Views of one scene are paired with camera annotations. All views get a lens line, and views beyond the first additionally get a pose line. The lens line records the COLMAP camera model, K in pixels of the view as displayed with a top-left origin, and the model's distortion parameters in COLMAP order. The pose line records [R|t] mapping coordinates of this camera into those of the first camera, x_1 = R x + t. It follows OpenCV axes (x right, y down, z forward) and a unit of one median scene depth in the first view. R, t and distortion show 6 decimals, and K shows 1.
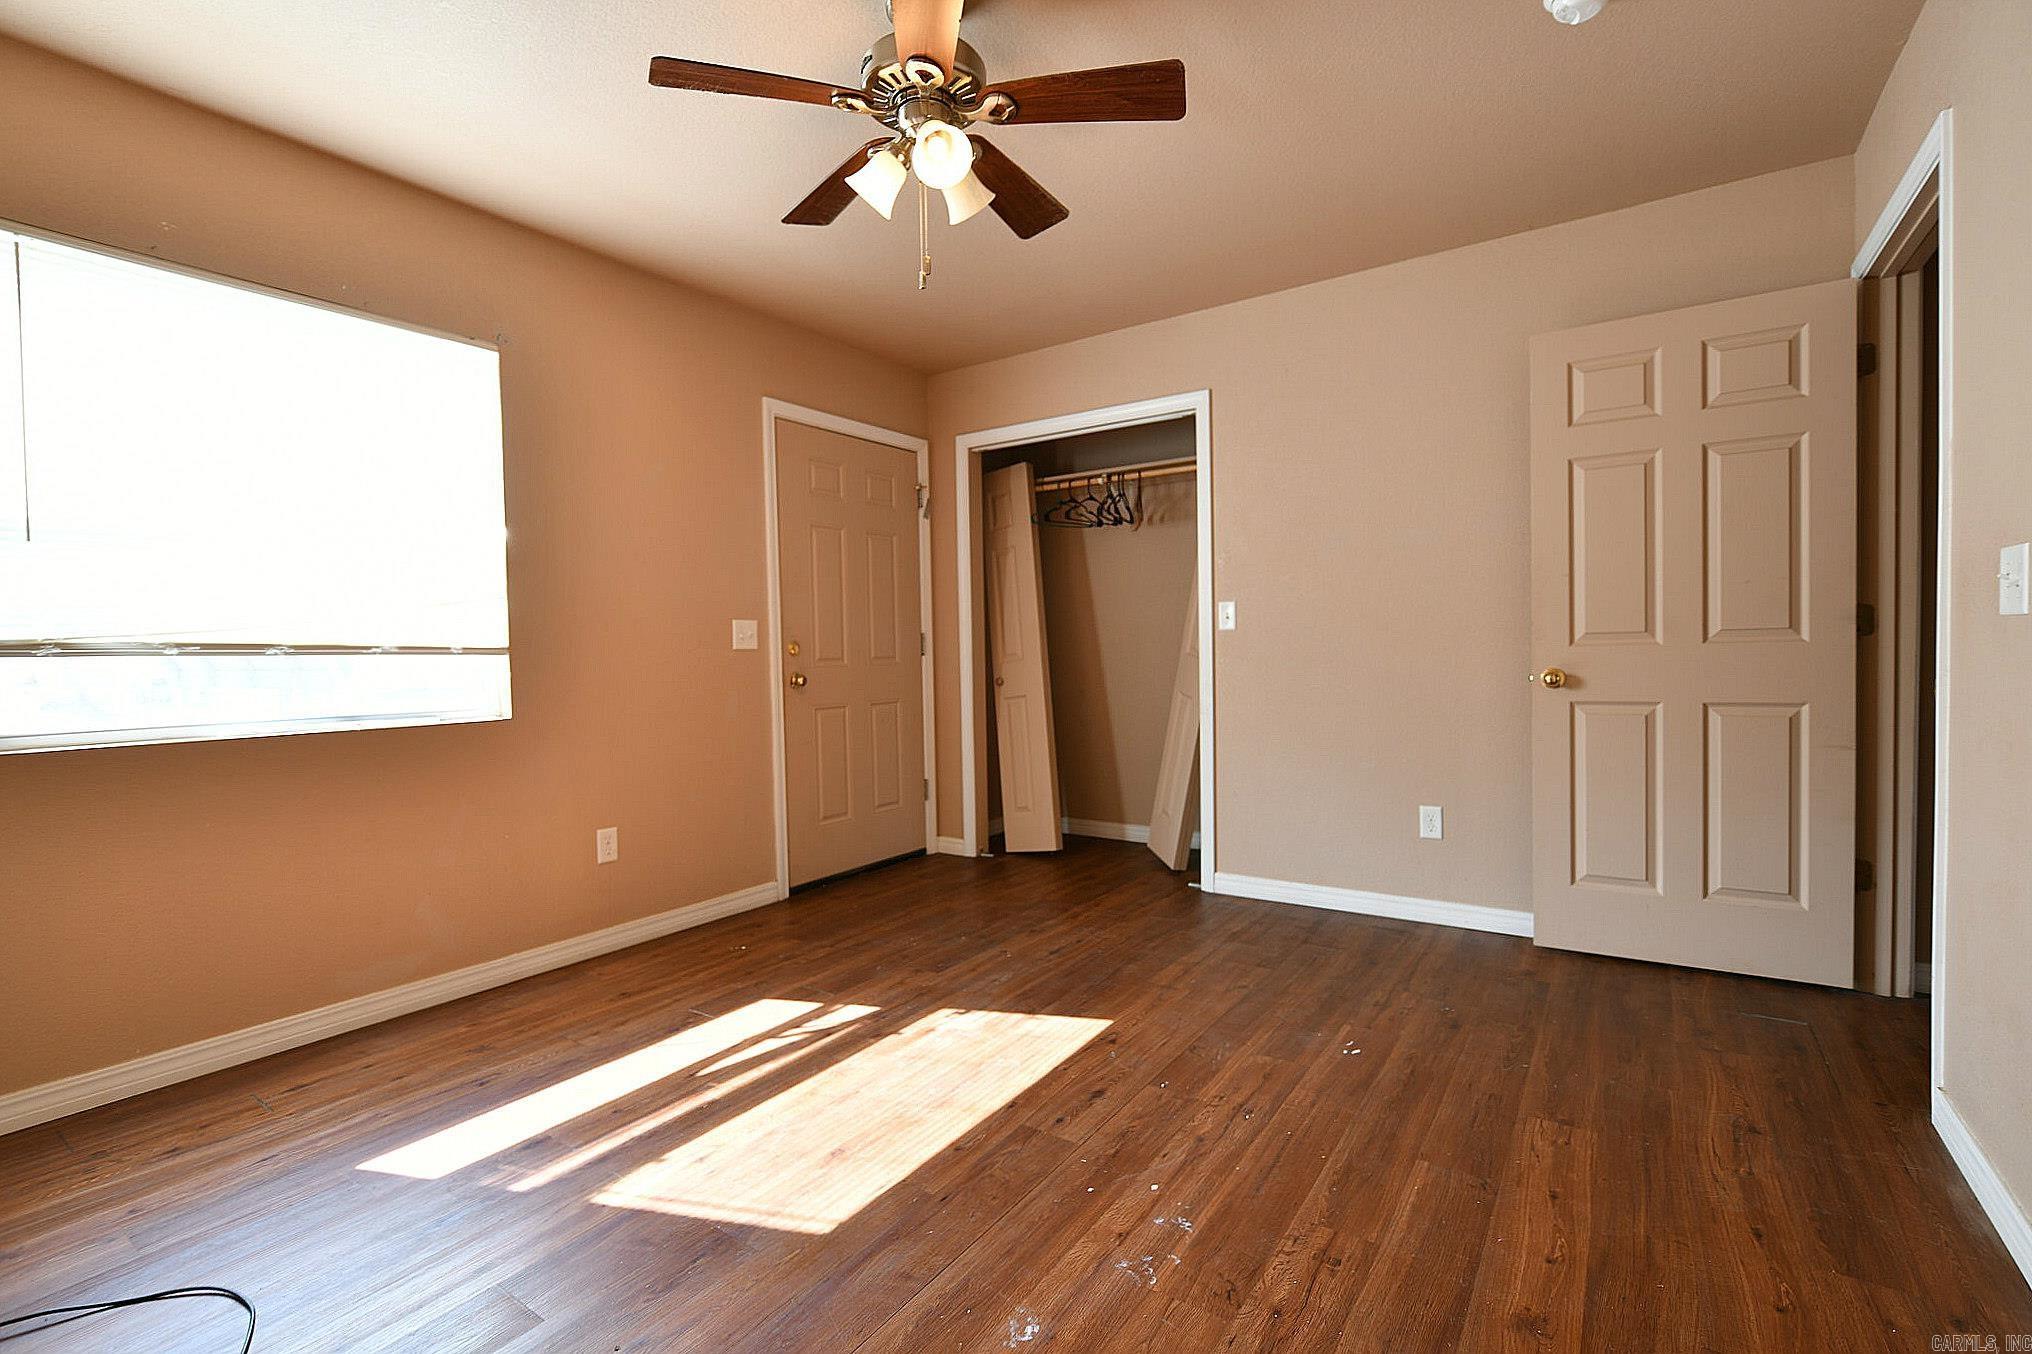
lens RADIAL K [[932.0, 0, 1016.0], [0, 932.0, 677.0], [0, 0, 1]] dist [-0.005374, -0.001446]
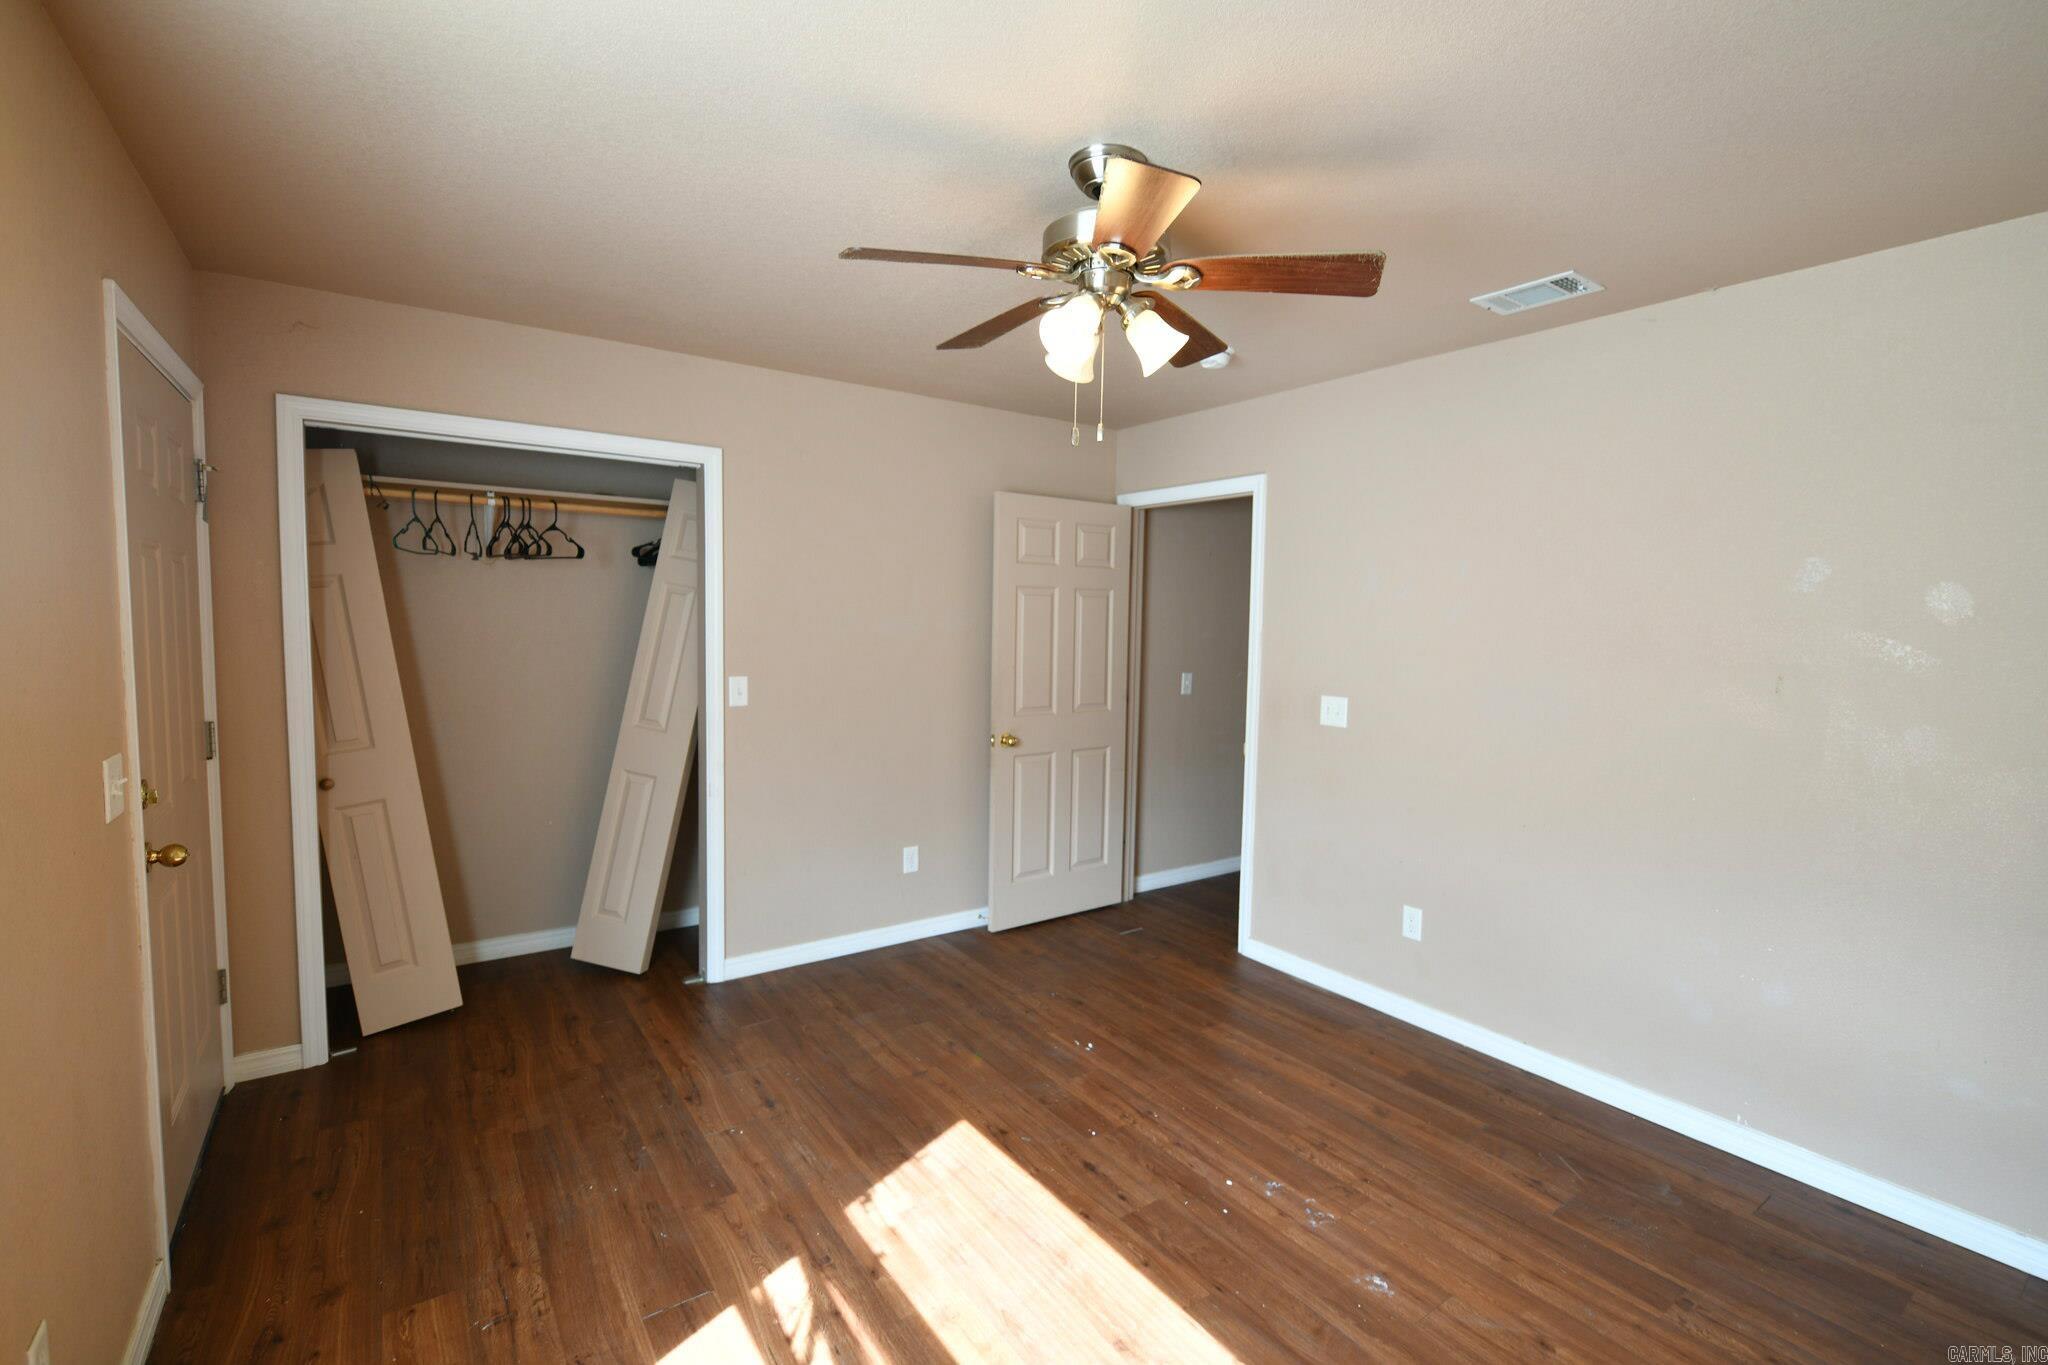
lens RADIAL K [[939.4, 0, 1024.0], [0, 939.4, 682.5], [0, 0, 1]] dist [-0.005374, -0.001446]
pose [[0.316012, -0.048582, 0.947510, -0.832756], [-0.004661, 0.998597, 0.052756, -0.177744], [-0.948744, -0.021088, 0.315342, 0.589576]]
